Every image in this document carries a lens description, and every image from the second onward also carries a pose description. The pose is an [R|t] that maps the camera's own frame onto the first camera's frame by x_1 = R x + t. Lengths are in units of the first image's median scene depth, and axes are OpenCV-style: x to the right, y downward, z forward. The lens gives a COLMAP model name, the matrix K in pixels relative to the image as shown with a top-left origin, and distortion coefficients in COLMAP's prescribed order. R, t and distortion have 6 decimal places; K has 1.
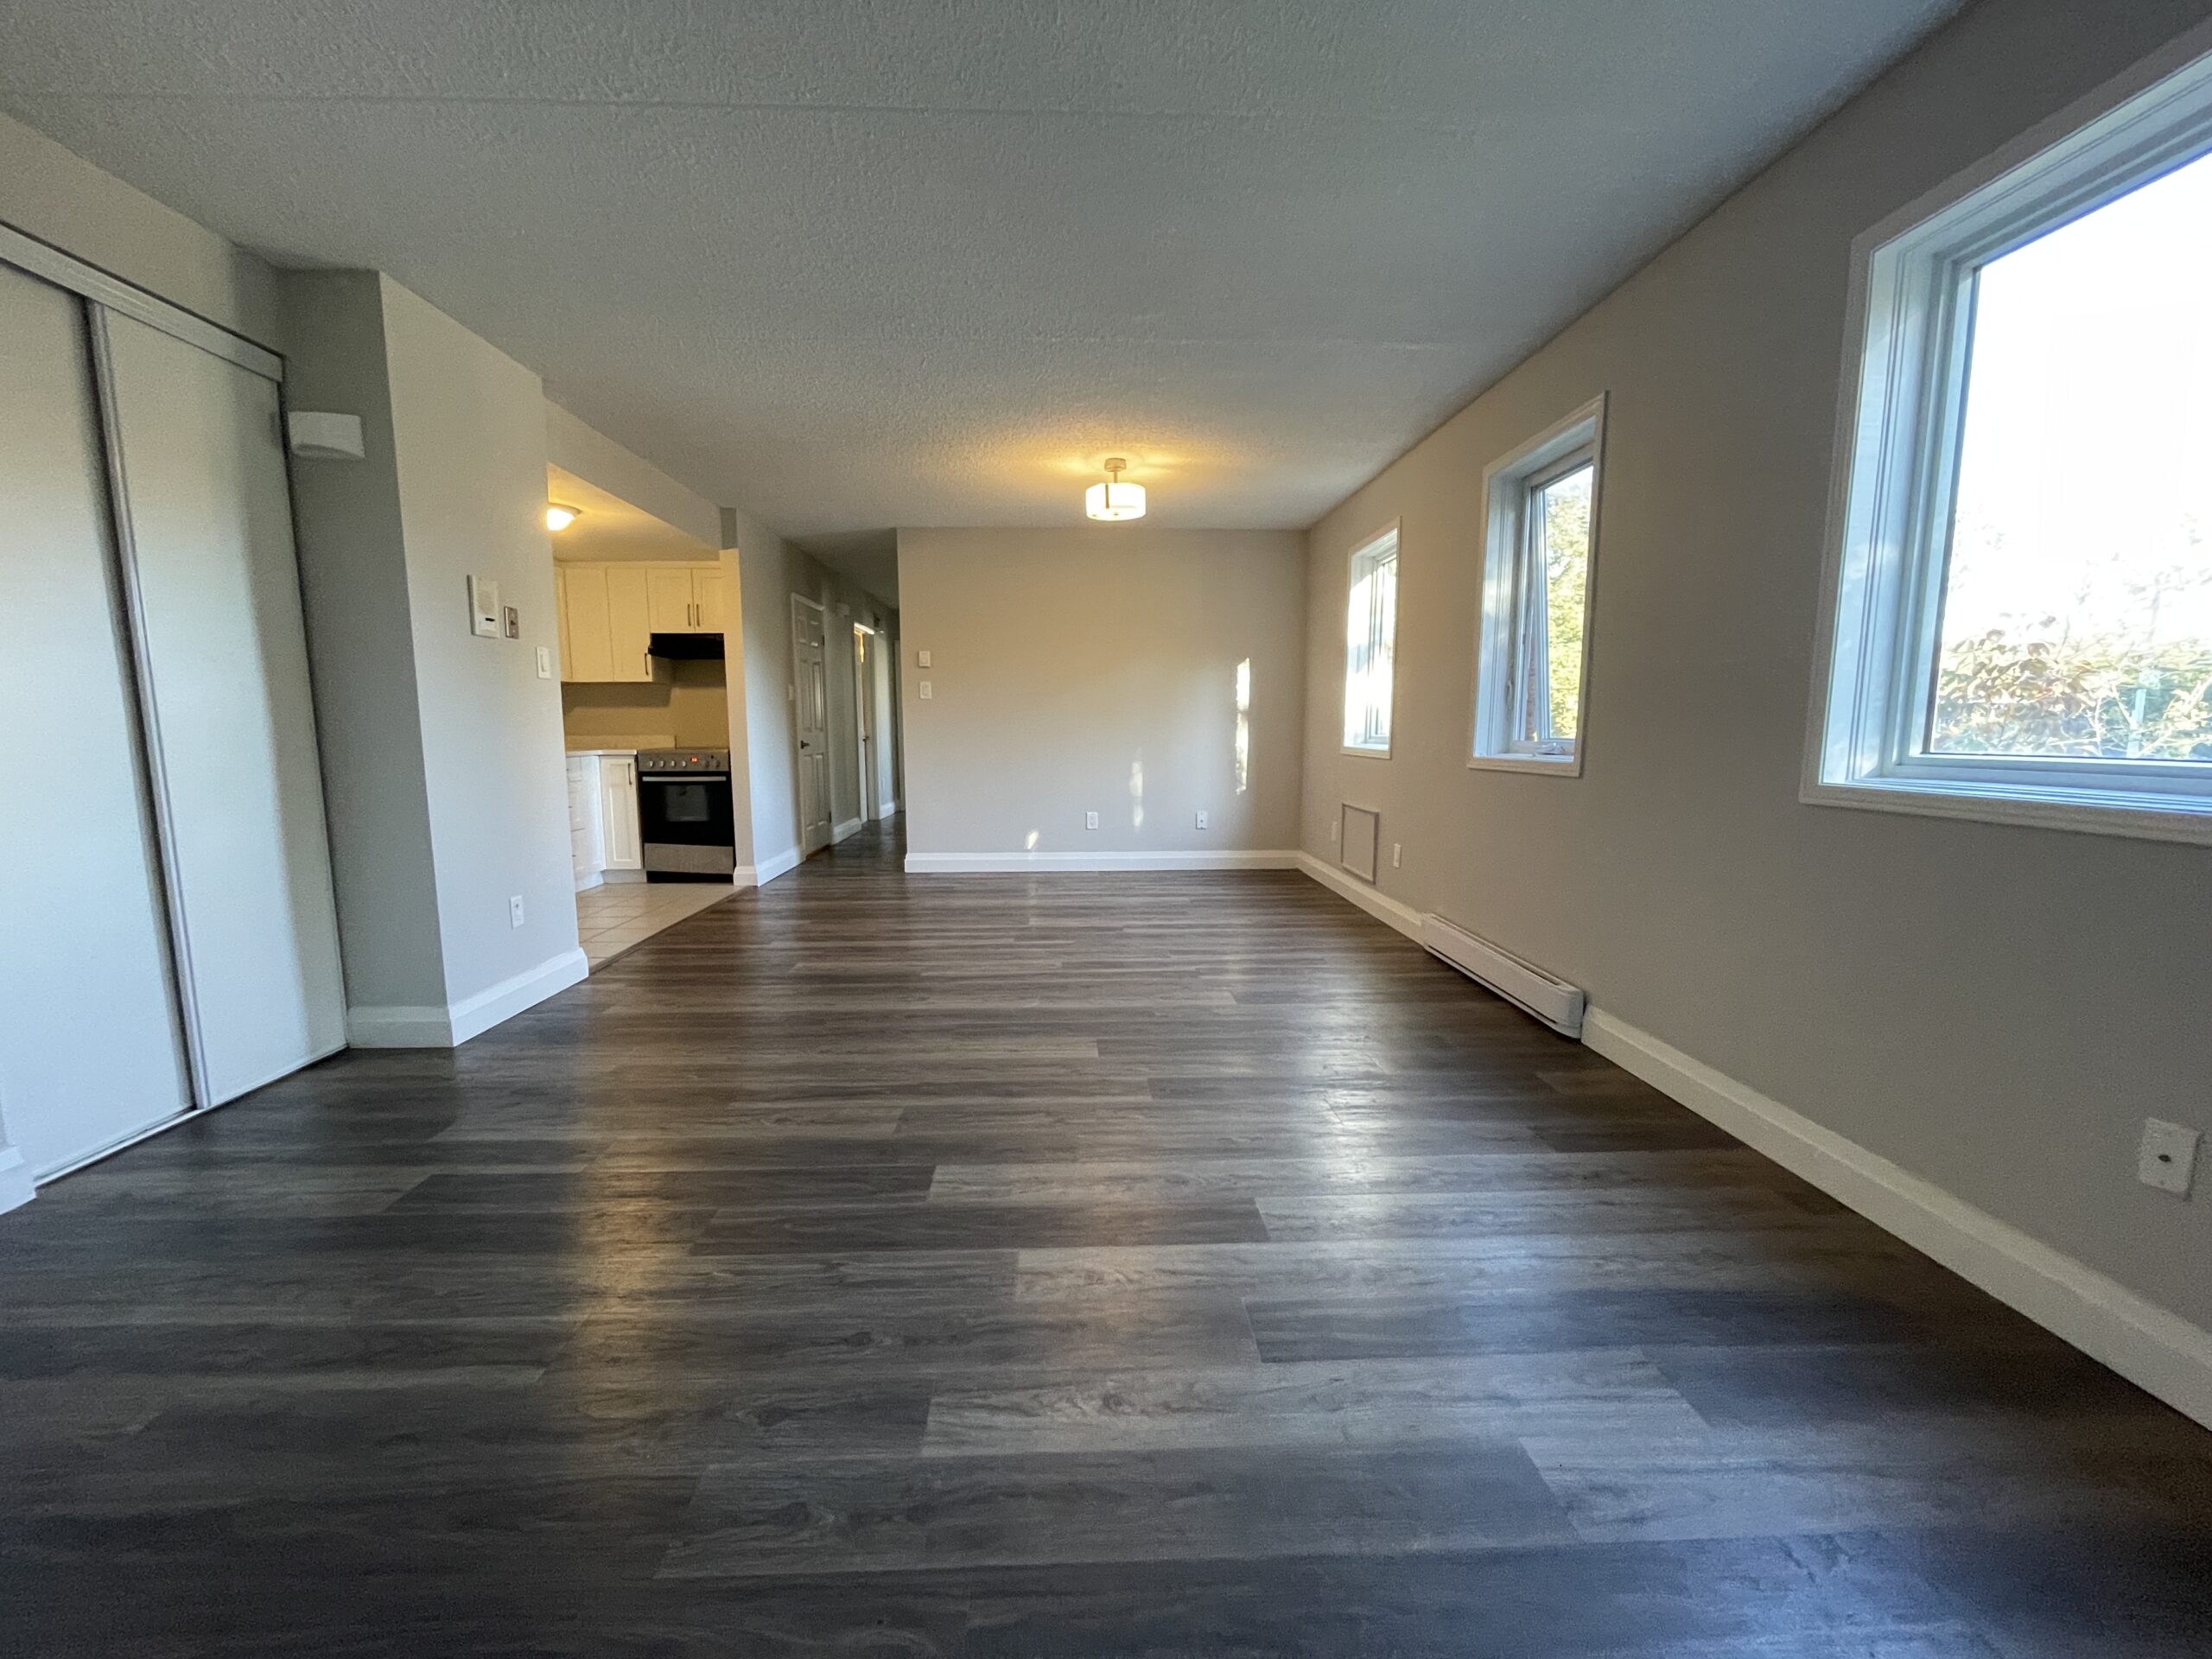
lens RADIAL K [[892.6, 0, 1104.9], [0, 892.6, 833.7], [0, 0, 1]] dist [-0.003777, -0.000227]
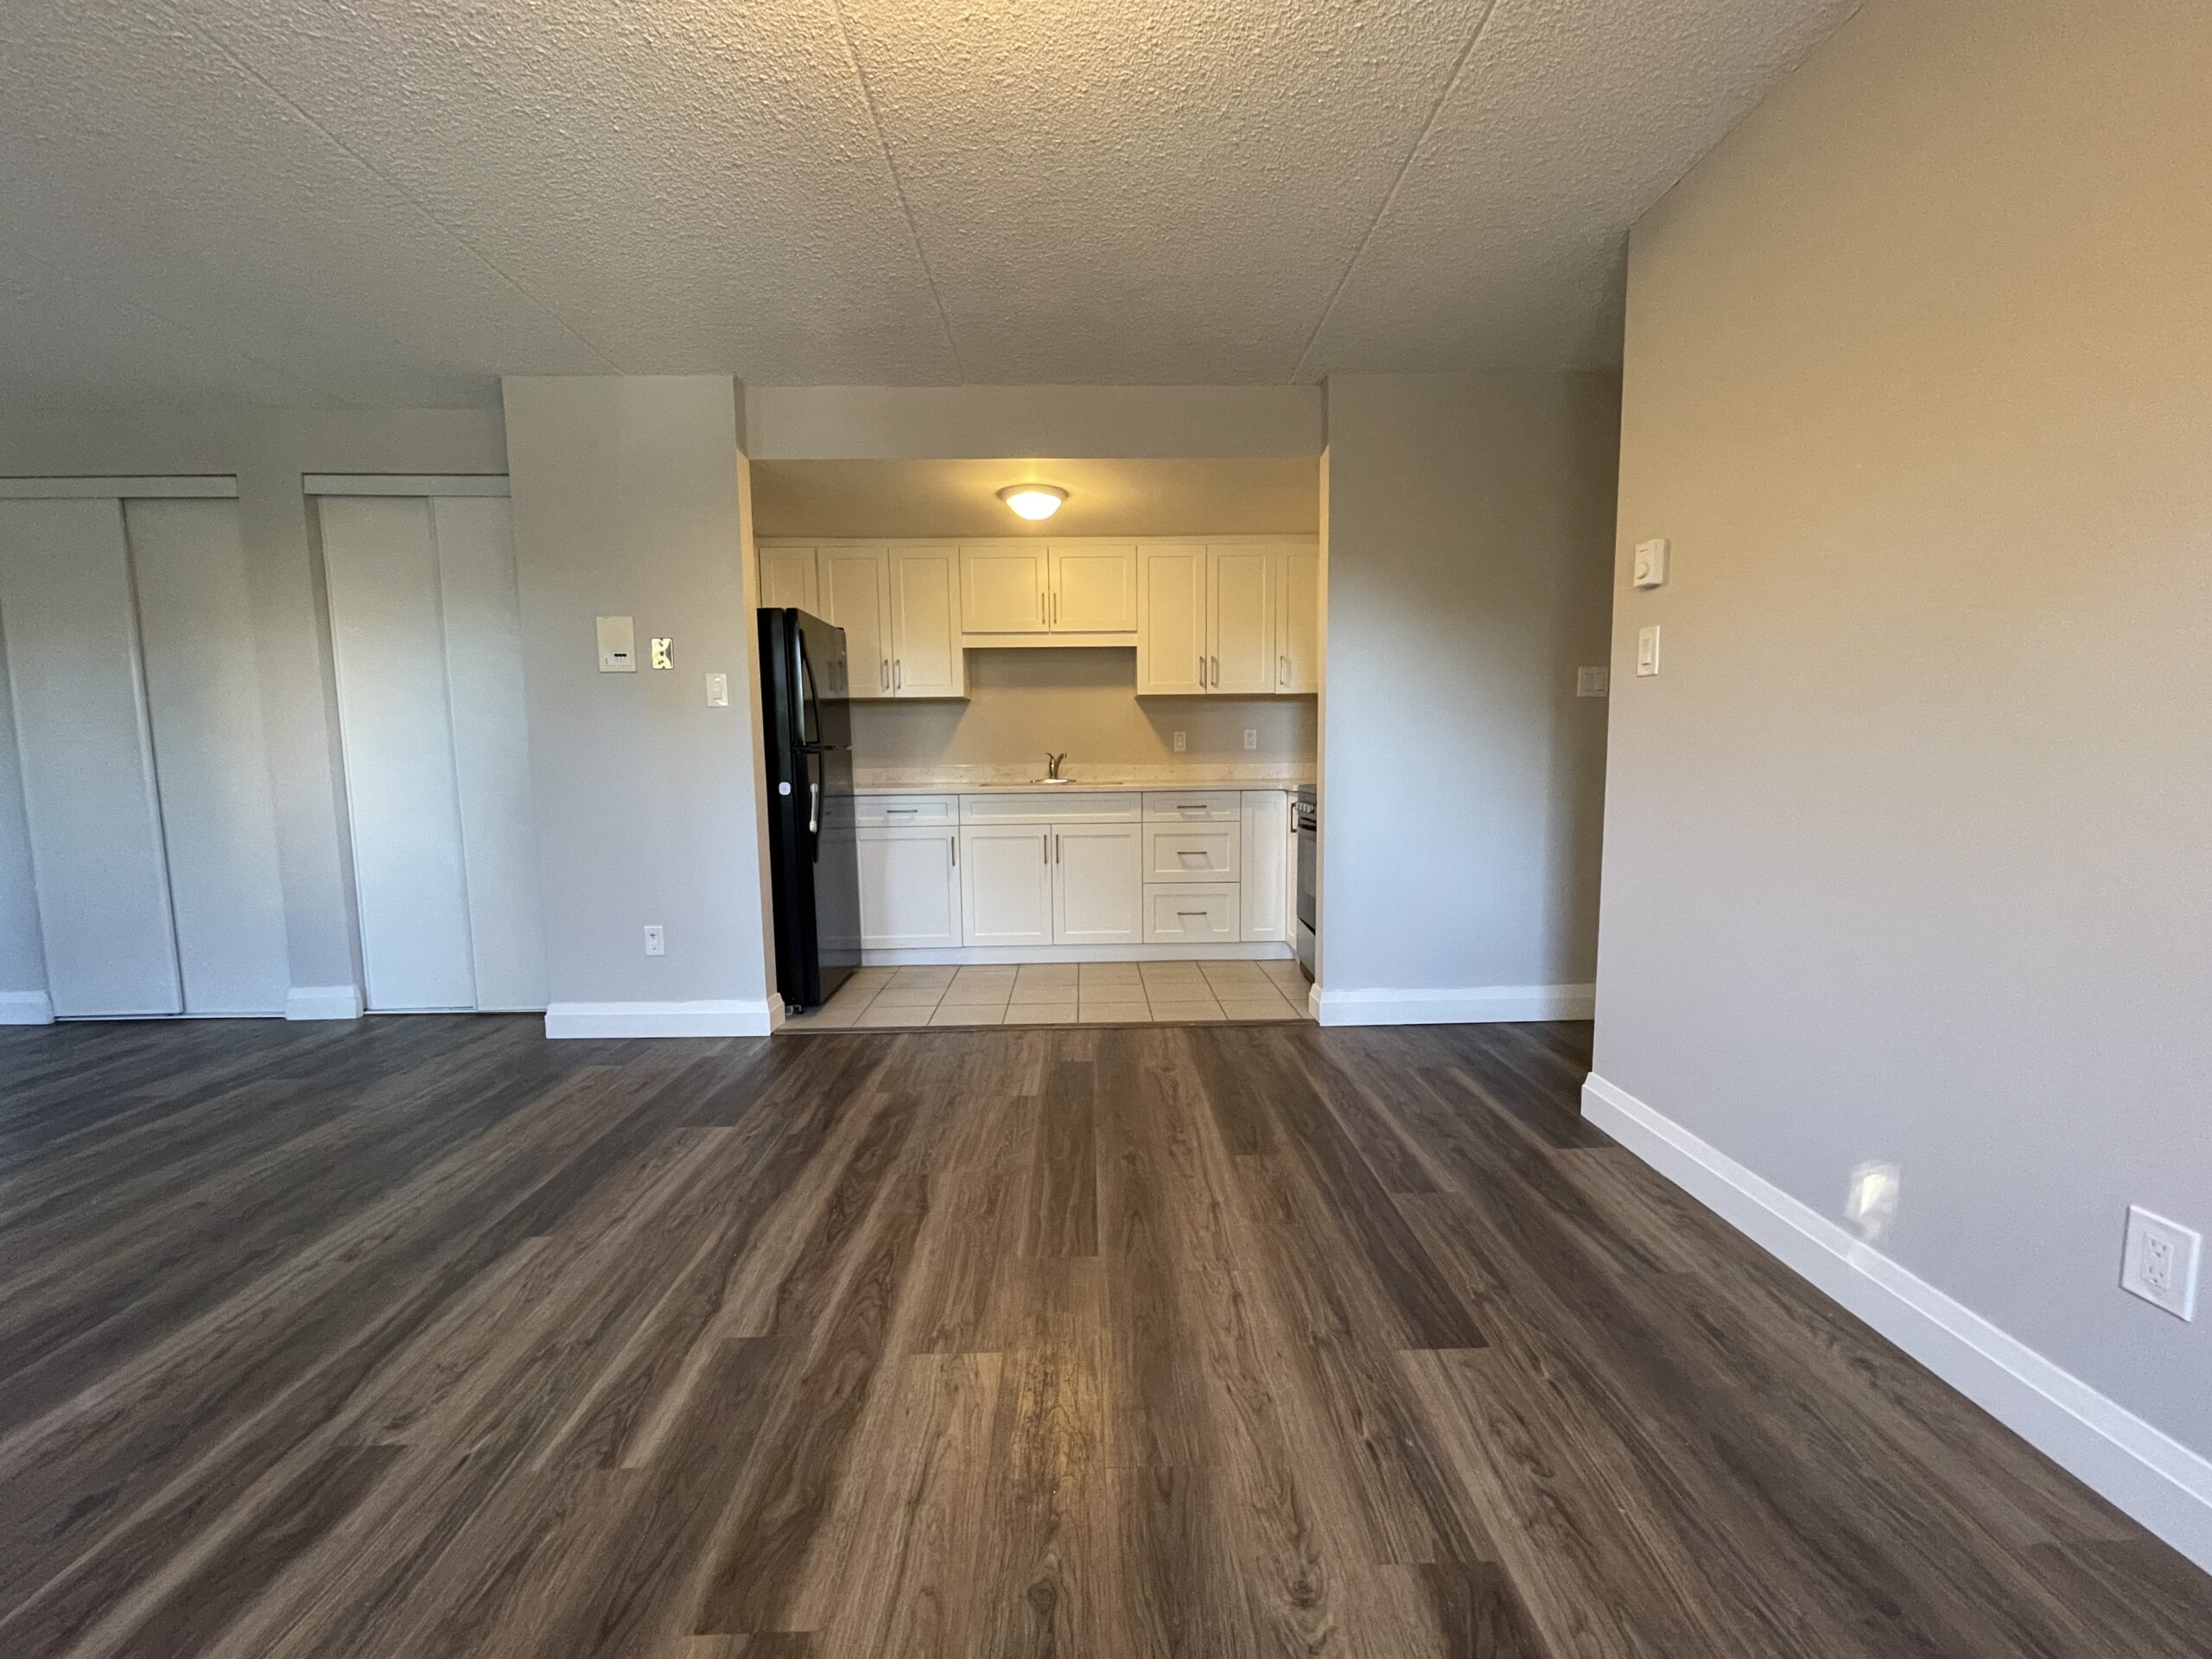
lens RADIAL K [[892.6, 0, 1104.9], [0, 892.6, 833.7], [0, 0, 1]] dist [-0.003777, -0.000227]
pose [[-0.015006, 0.097635, -0.995109, 0.420779], [-0.113700, 0.988599, 0.098711, -0.244341], [0.993402, 0.114626, -0.003734, 1.920014]]
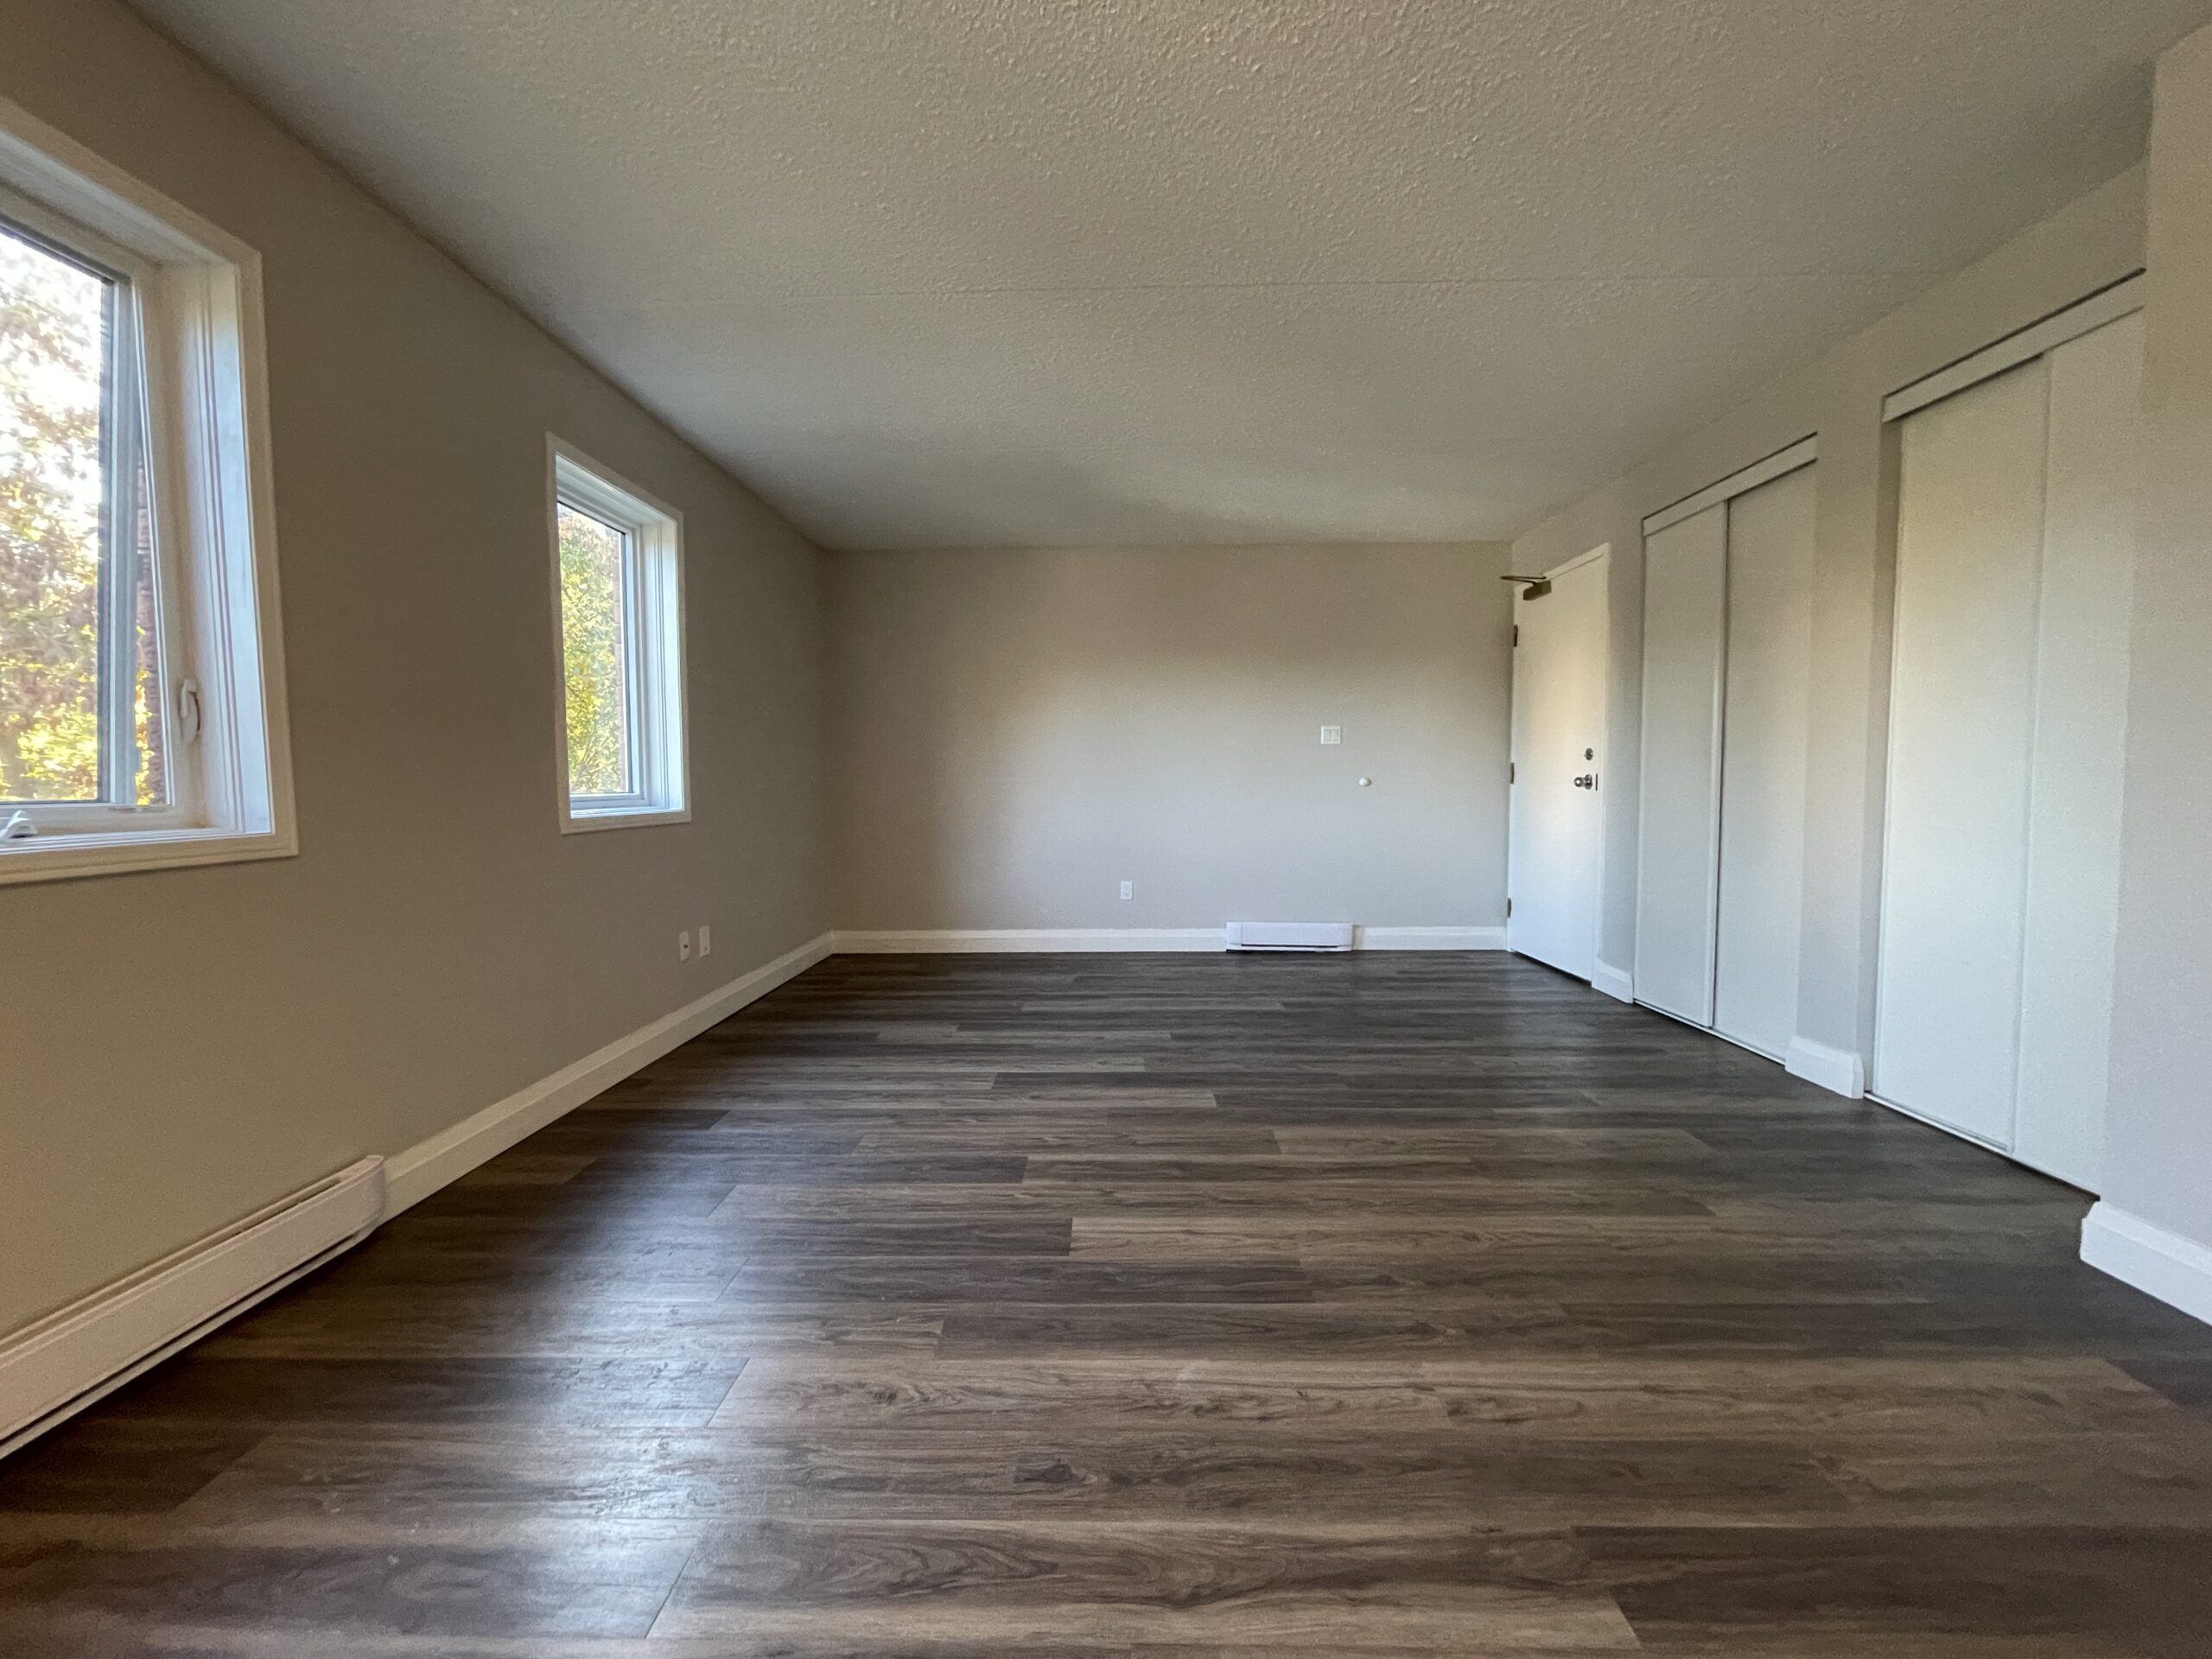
lens RADIAL K [[892.6, 0, 1104.9], [0, 892.6, 833.7], [0, 0, 1]] dist [-0.003777, -0.000227]
pose [[-0.998356, 0.006841, 0.056907, -0.085248], [0.017012, 0.983476, 0.180237, -0.210839], [-0.054734, 0.180909, -0.981976, 1.828051]]
